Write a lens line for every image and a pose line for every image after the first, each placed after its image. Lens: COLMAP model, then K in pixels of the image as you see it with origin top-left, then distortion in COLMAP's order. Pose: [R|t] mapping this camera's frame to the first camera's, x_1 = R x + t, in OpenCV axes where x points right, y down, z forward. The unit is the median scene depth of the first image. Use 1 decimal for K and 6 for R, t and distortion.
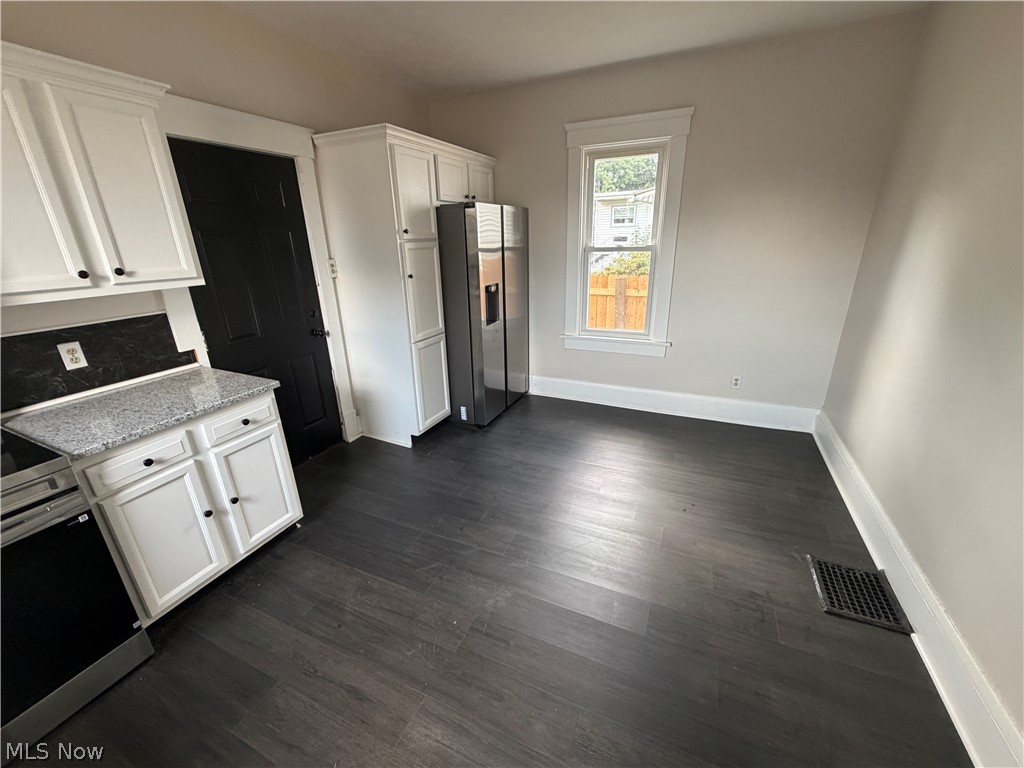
lens RADIAL K [[407.6, 0, 509.6], [0, 407.6, 384.4], [0, 0, 1]] dist [-0.001398, 0.000213]
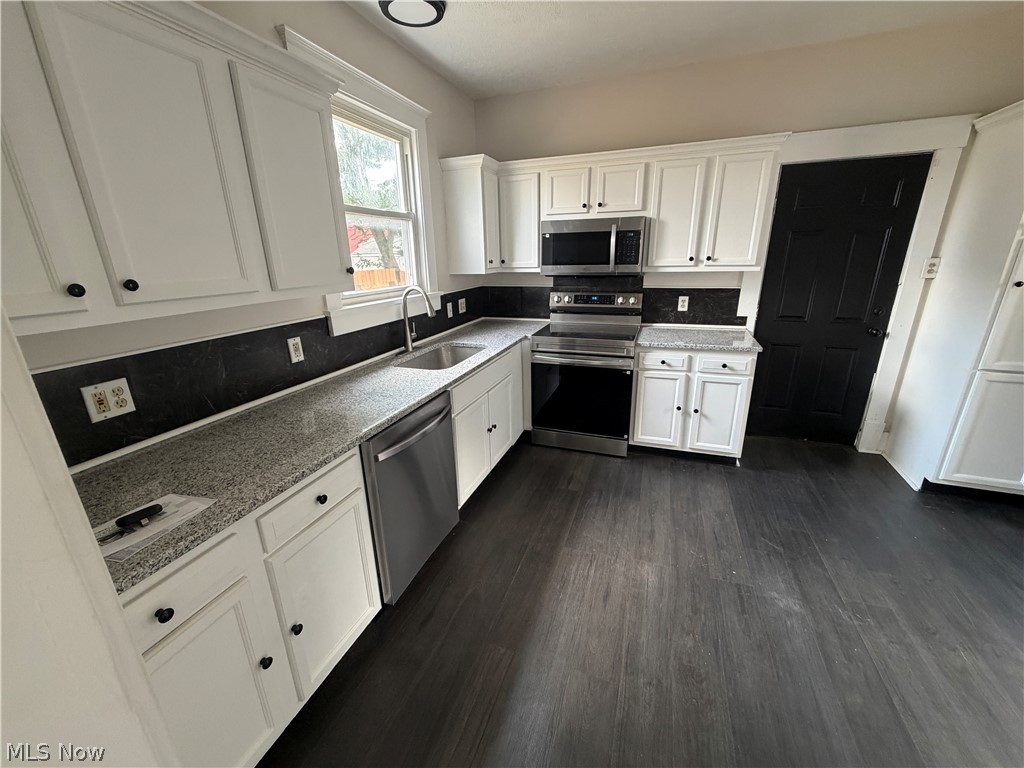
lens RADIAL K [[407.6, 0, 511.1], [0, 407.6, 383.9], [0, 0, 1]] dist [-0.001398, 0.000213]
pose [[0.079634, 0.327158, -0.941608, 0.561928], [-0.319032, 0.903287, 0.286863, -0.019042], [0.944392, 0.277560, 0.176306, 0.042345]]
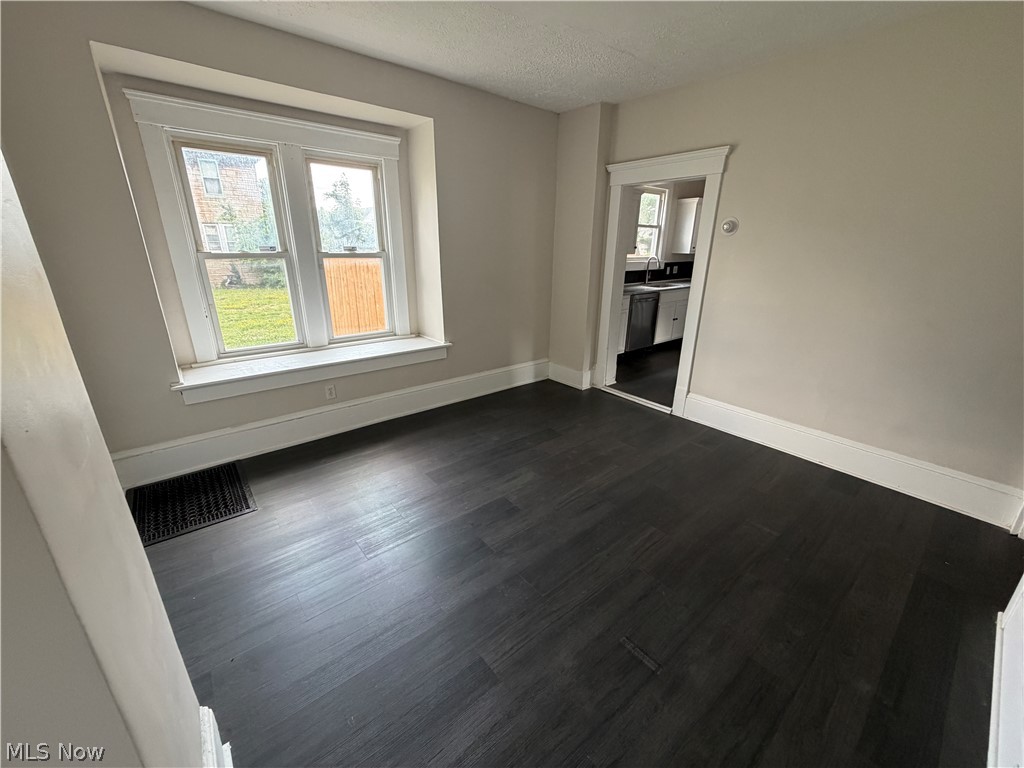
lens RADIAL K [[407.6, 0, 509.2], [0, 407.6, 383.4], [0, 0, 1]] dist [-0.001398, 0.000213]
pose [[-0.447173, 0.315803, -0.836842, 2.411370], [-0.298130, 0.829471, 0.472330, -0.151576], [0.843300, 0.460701, -0.276766, 0.246447]]
